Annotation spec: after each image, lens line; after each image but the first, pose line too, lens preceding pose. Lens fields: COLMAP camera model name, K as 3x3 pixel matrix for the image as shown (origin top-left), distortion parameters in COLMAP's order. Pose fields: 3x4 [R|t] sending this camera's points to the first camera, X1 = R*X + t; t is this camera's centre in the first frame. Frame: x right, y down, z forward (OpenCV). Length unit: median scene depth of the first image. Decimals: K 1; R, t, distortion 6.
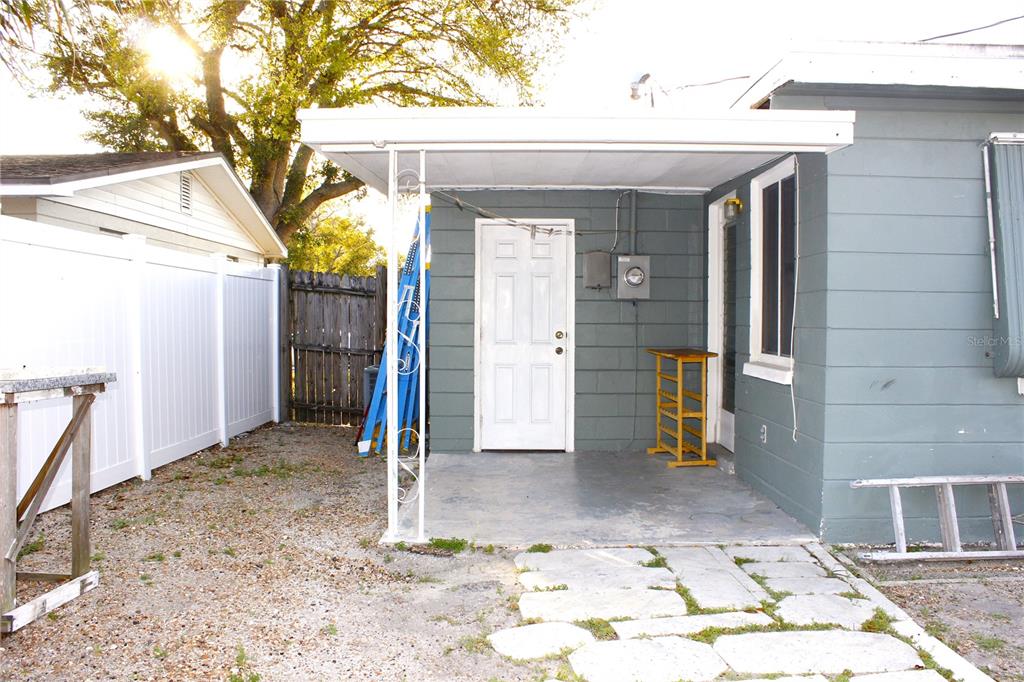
lens RADIAL K [[868.3, 0, 508.6], [0, 868.3, 346.6], [0, 0, 1]] dist [-0.142608, 0.103232]
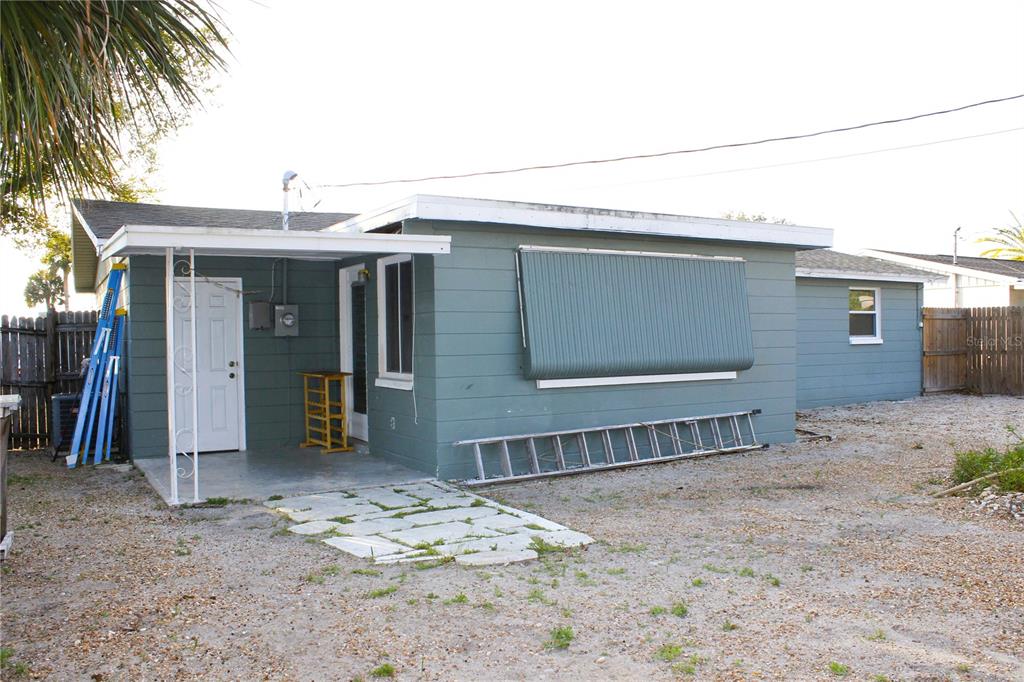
lens RADIAL K [[868.3, 0, 509.0], [0, 868.3, 337.8], [0, 0, 1]] dist [-0.142608, 0.103232]
pose [[0.874305, -0.019466, 0.484987, -0.349443], [0.036567, 0.998997, -0.025824, -0.006481], [-0.483998, 0.040312, 0.874140, -0.612711]]
